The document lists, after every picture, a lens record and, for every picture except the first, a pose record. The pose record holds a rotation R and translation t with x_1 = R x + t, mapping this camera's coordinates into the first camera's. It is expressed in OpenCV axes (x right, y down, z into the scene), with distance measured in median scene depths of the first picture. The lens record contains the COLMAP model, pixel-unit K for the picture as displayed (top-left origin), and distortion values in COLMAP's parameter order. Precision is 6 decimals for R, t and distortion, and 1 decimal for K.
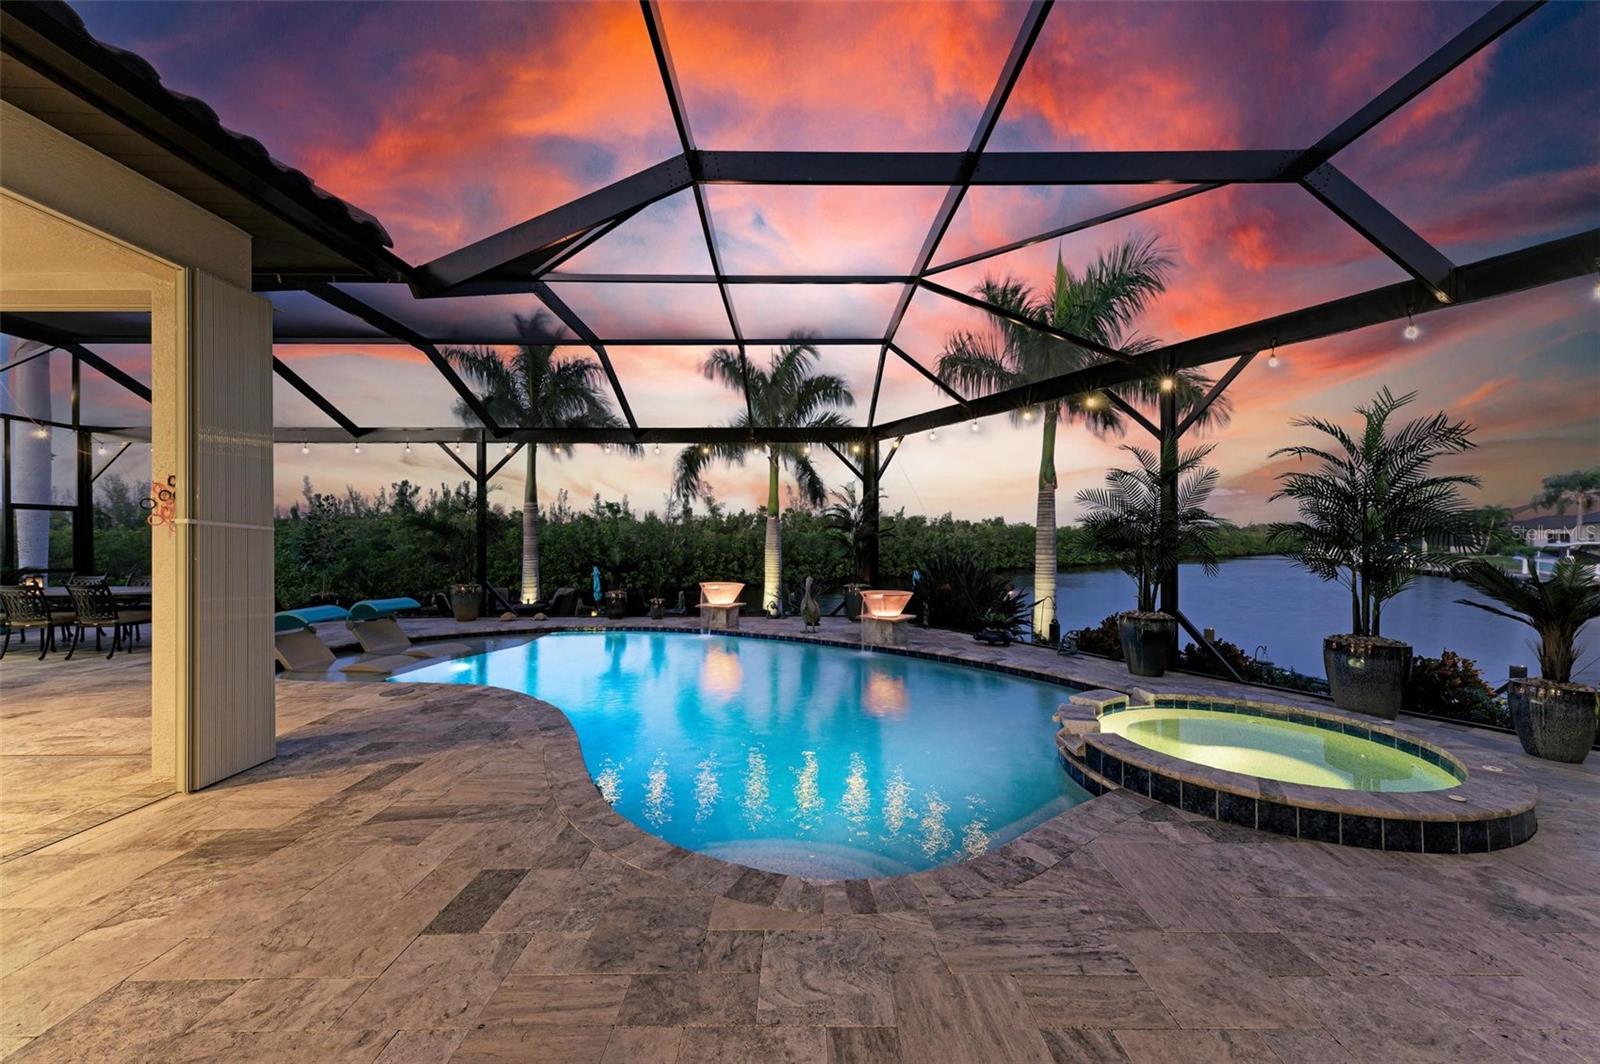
lens RADIAL K [[589.0, 0, 803.6], [0, 589.0, 540.7], [0, 0, 1]] dist [0.014199, -0.002231]
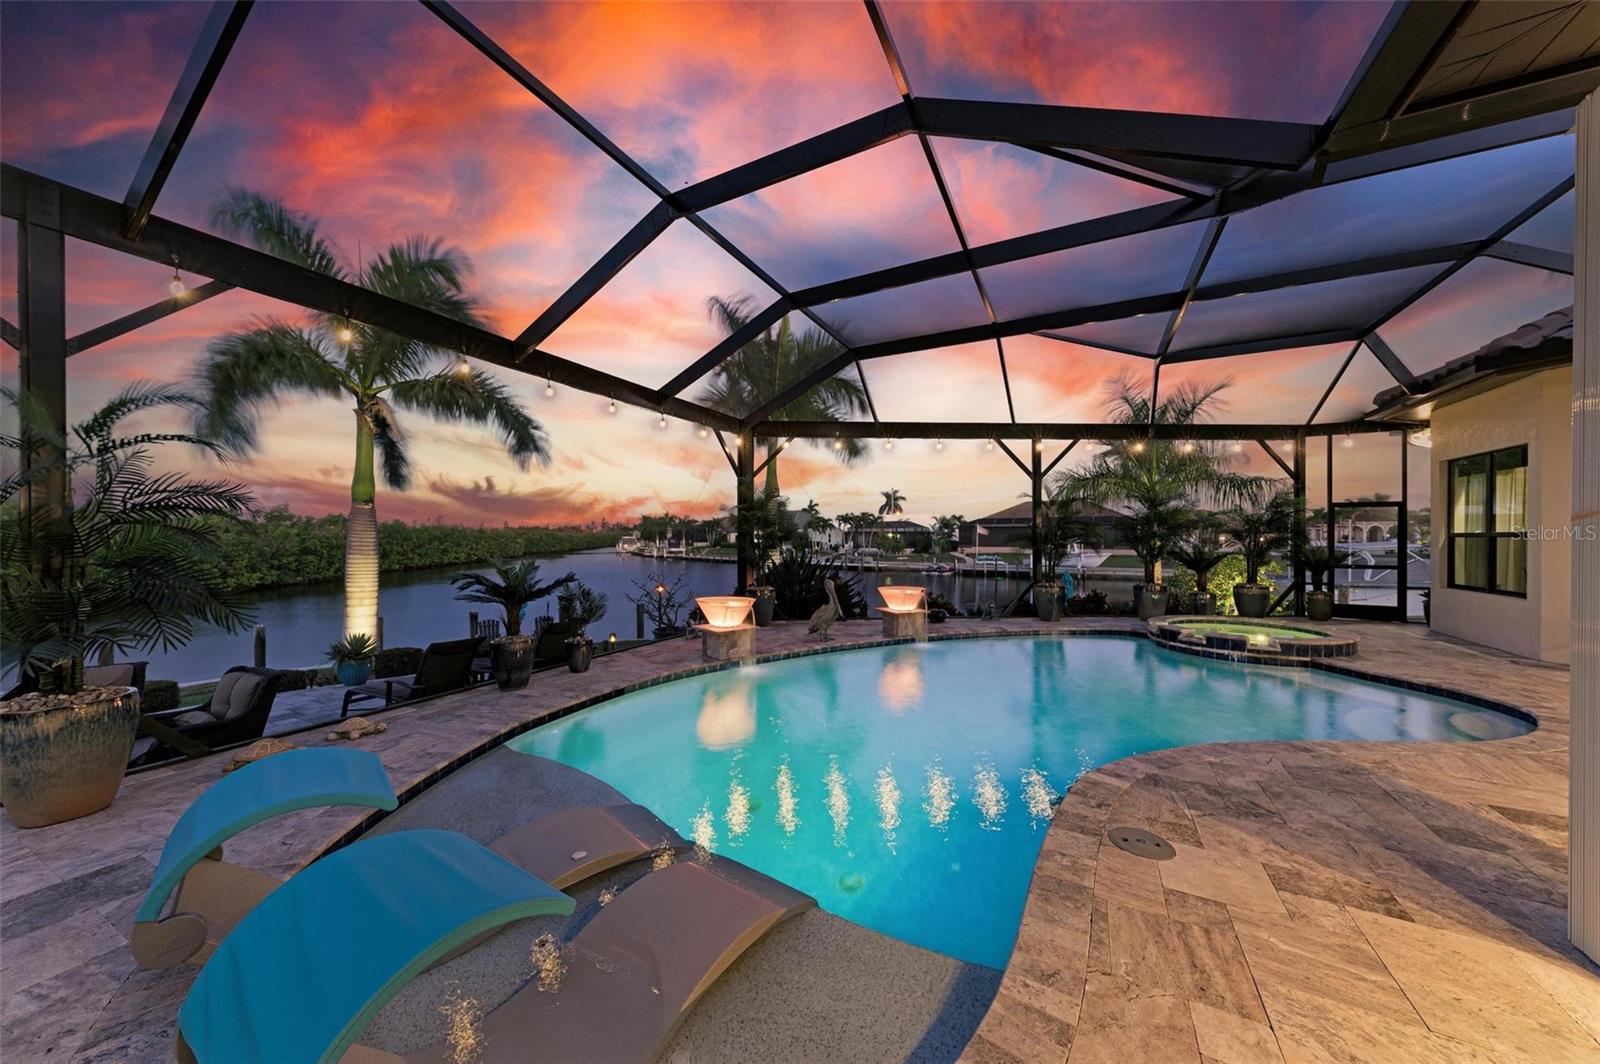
lens RADIAL K [[546.7, 0, 800.4], [0, 546.7, 536.6], [0, 0, 1]] dist [0.010979, -0.001472]
pose [[0.459018, 0.001841, 0.888425, -0.697505], [0.002398, 0.999992, -0.003311, -0.004631], [-0.888424, 0.003650, 0.459010, 0.584649]]
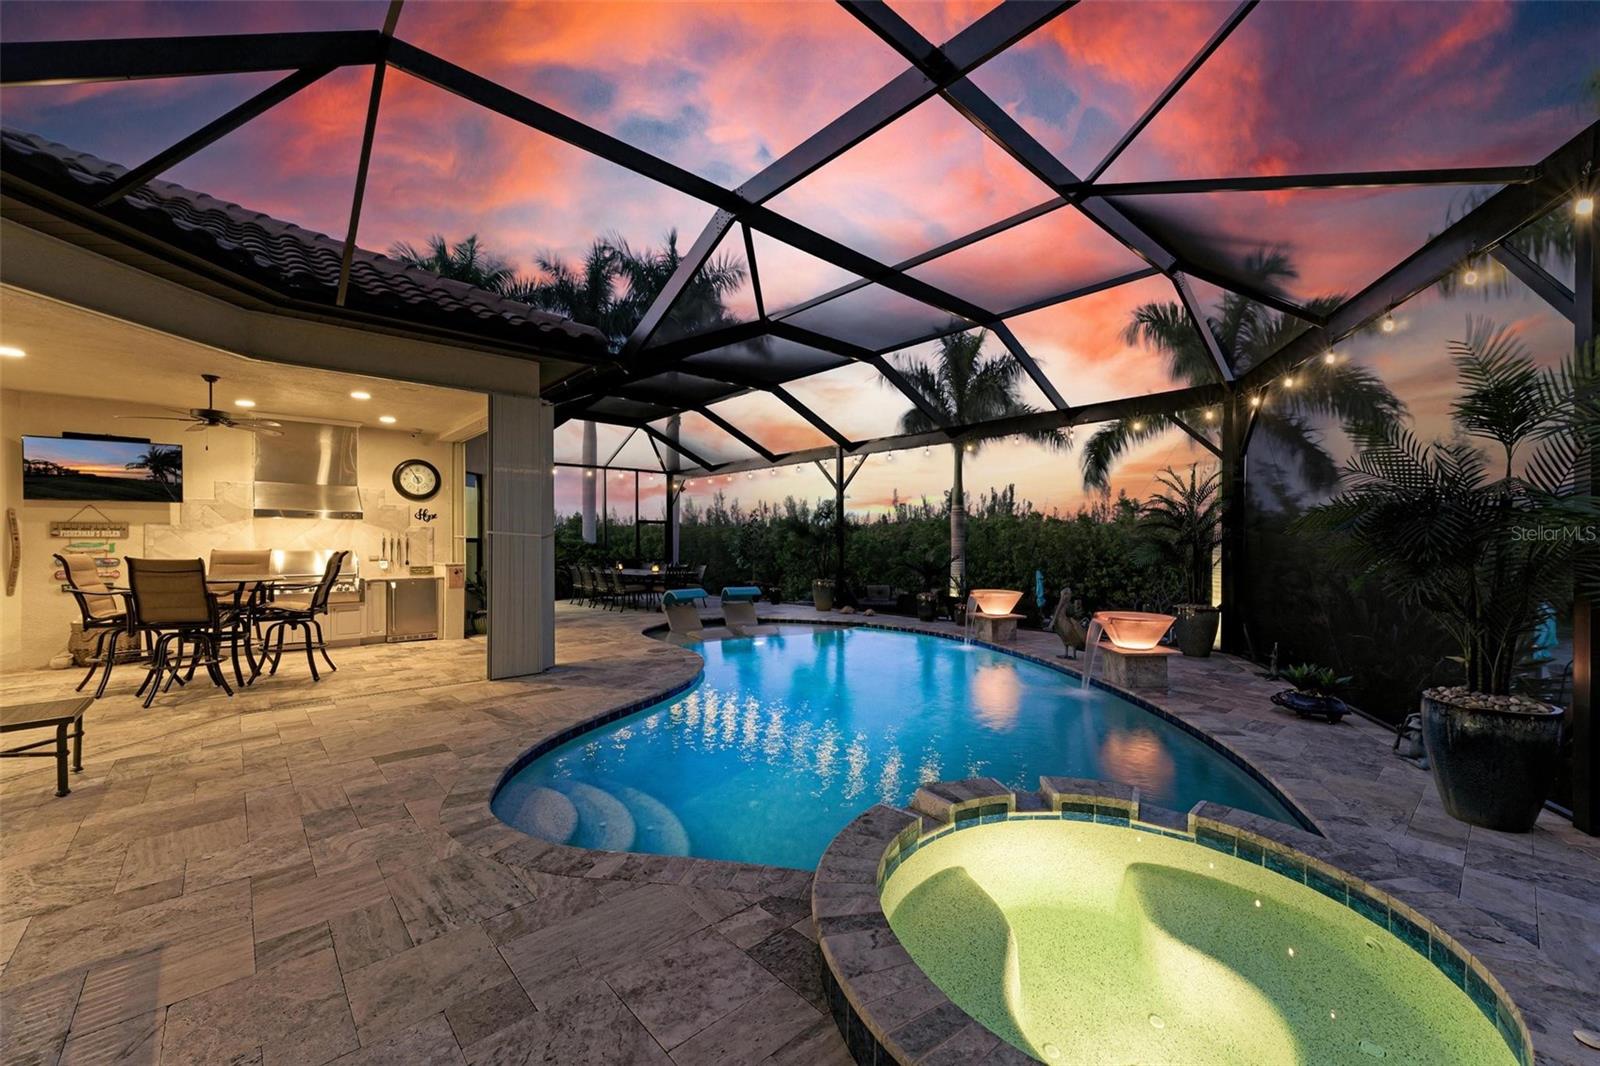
lens RADIAL K [[637.9, 0, 816.6], [0, 637.9, 532.8], [0, 0, 1]] dist [0.011237, -0.000367]
pose [[0.673482, -0.009032, -0.739149, 0.381956], [-0.001850, 0.999902, -0.013903, -0.001206], [0.739202, 0.010731, 0.673399, 0.147366]]
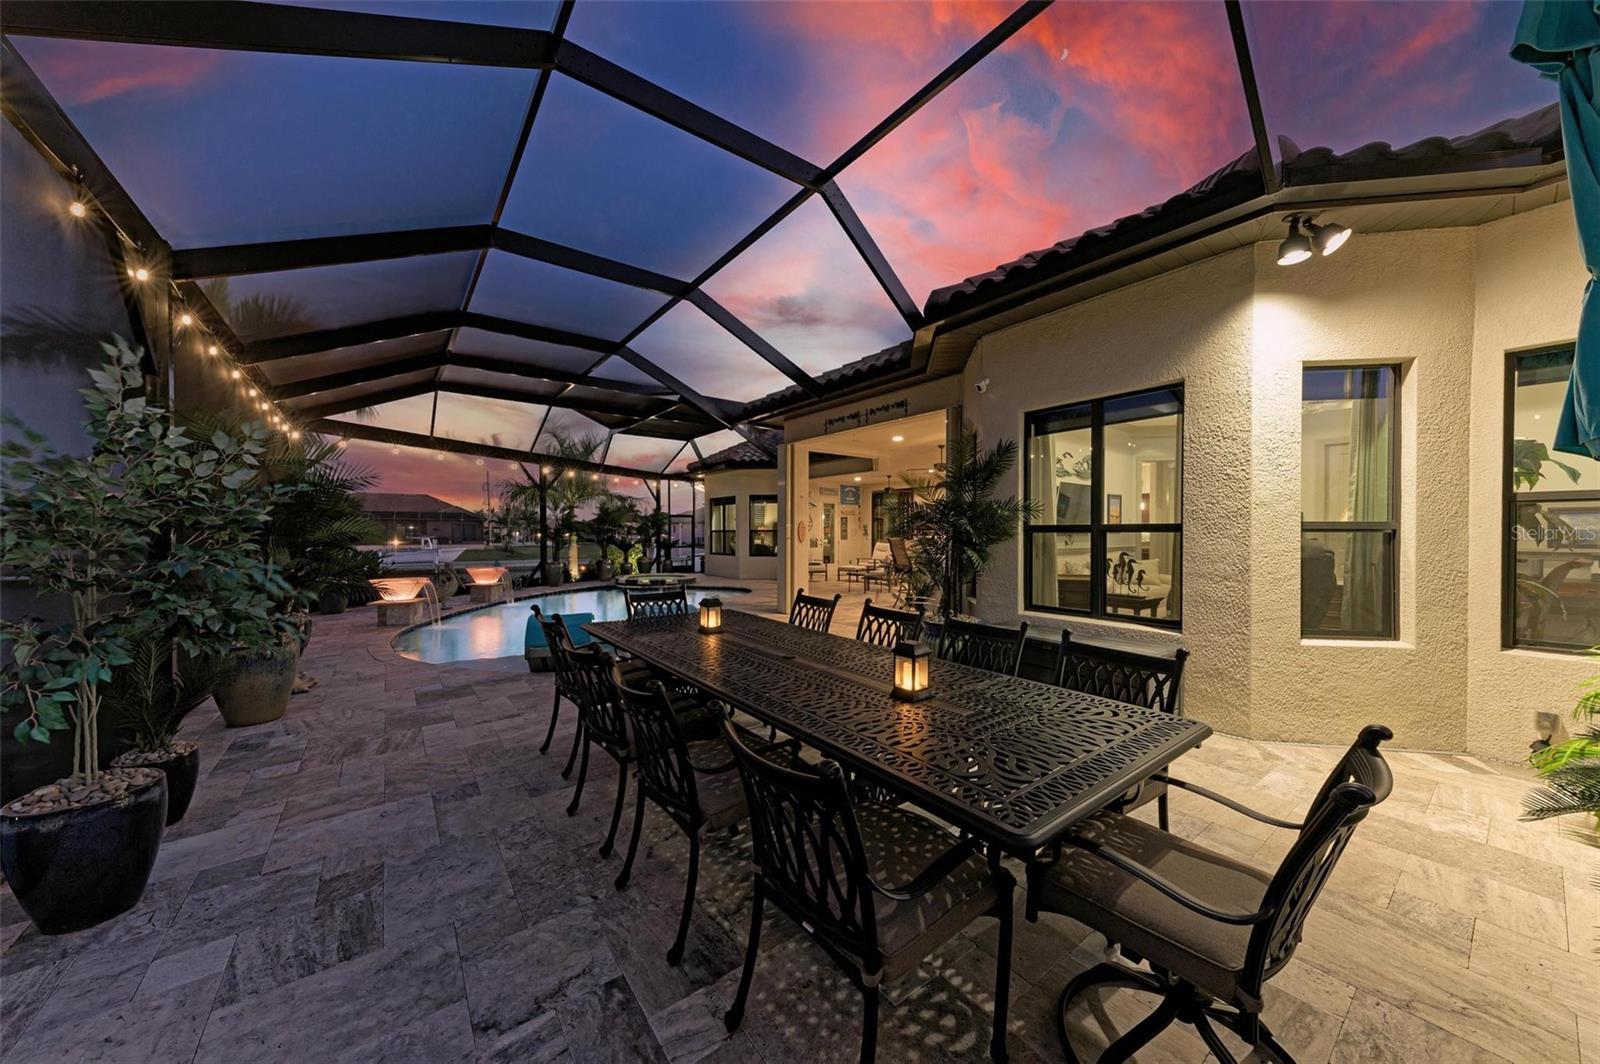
lens RADIAL K [[546.7, 0, 807.4], [0, 546.7, 536.7], [0, 0, 1]] dist [0.010979, -0.001472]
pose [[-0.610775, -0.003106, 0.791798, -1.221323], [0.003581, 0.999971, 0.006685, 0.001346], [-0.791796, 0.006918, -0.610747, 0.999730]]
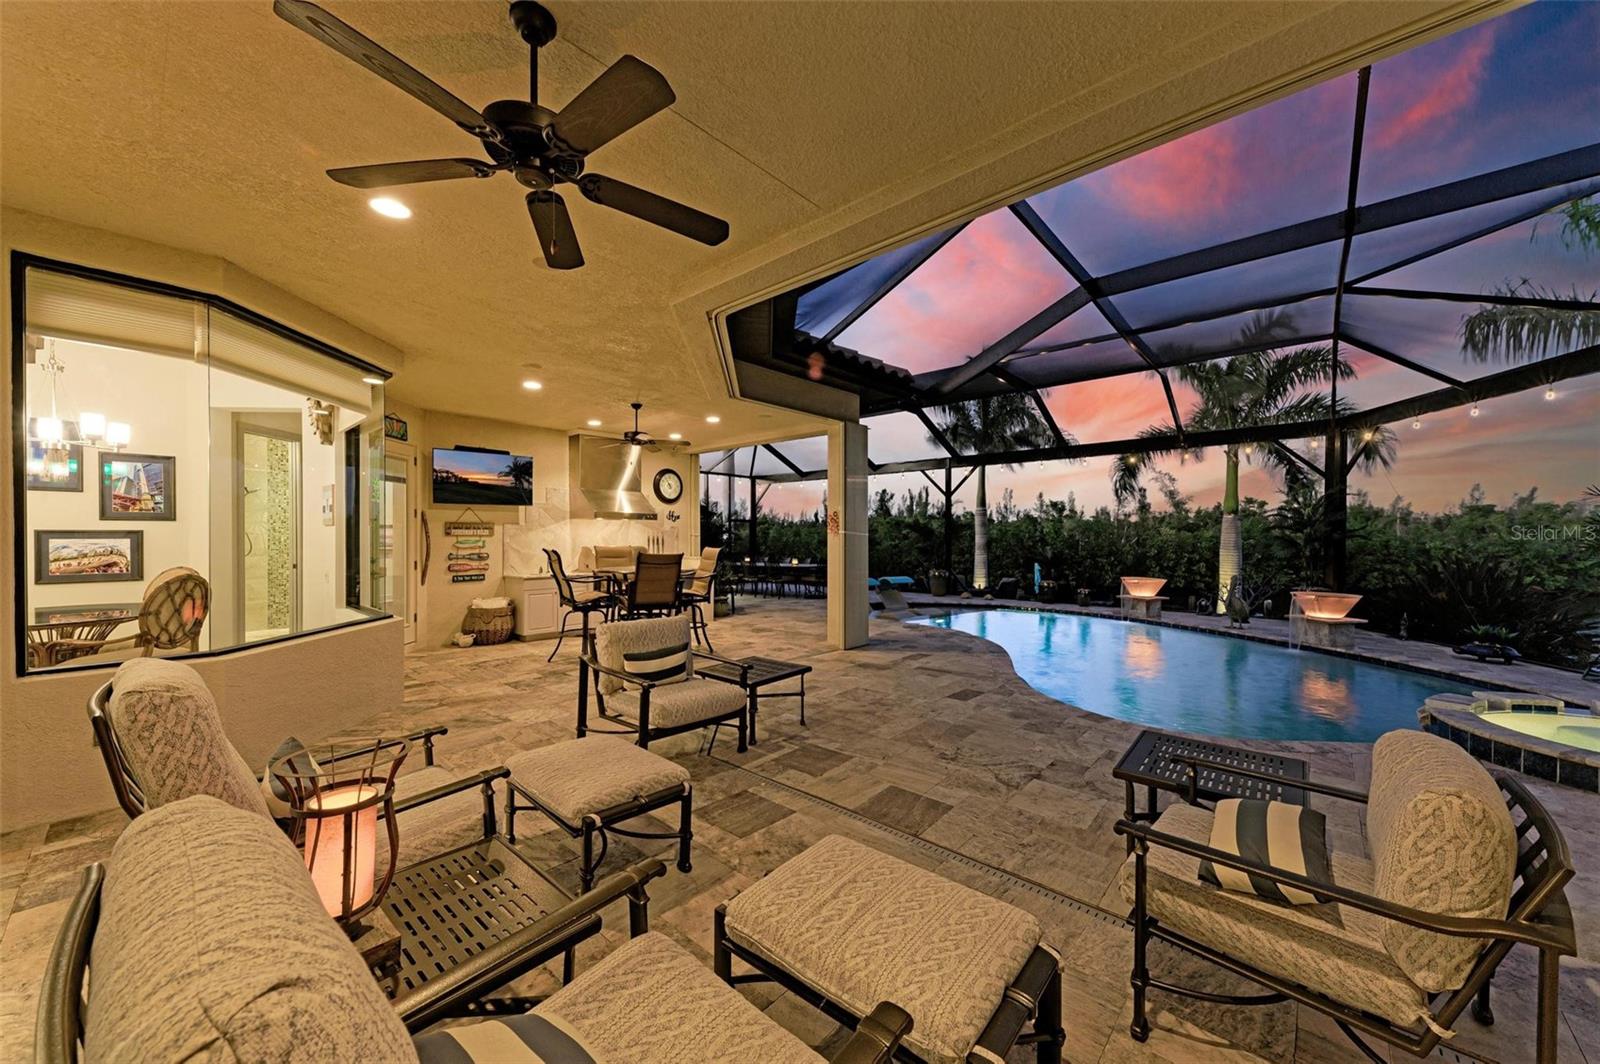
lens RADIAL K [[589.0, 0, 801.2], [0, 589.0, 534.9], [0, 0, 1]] dist [0.014199, -0.002231]
pose [[0.747096, -0.000547, -0.664716, 0.123619], [-0.003465, 0.999983, -0.004717, -0.003335], [0.664707, 0.005827, 0.747081, -0.280056]]
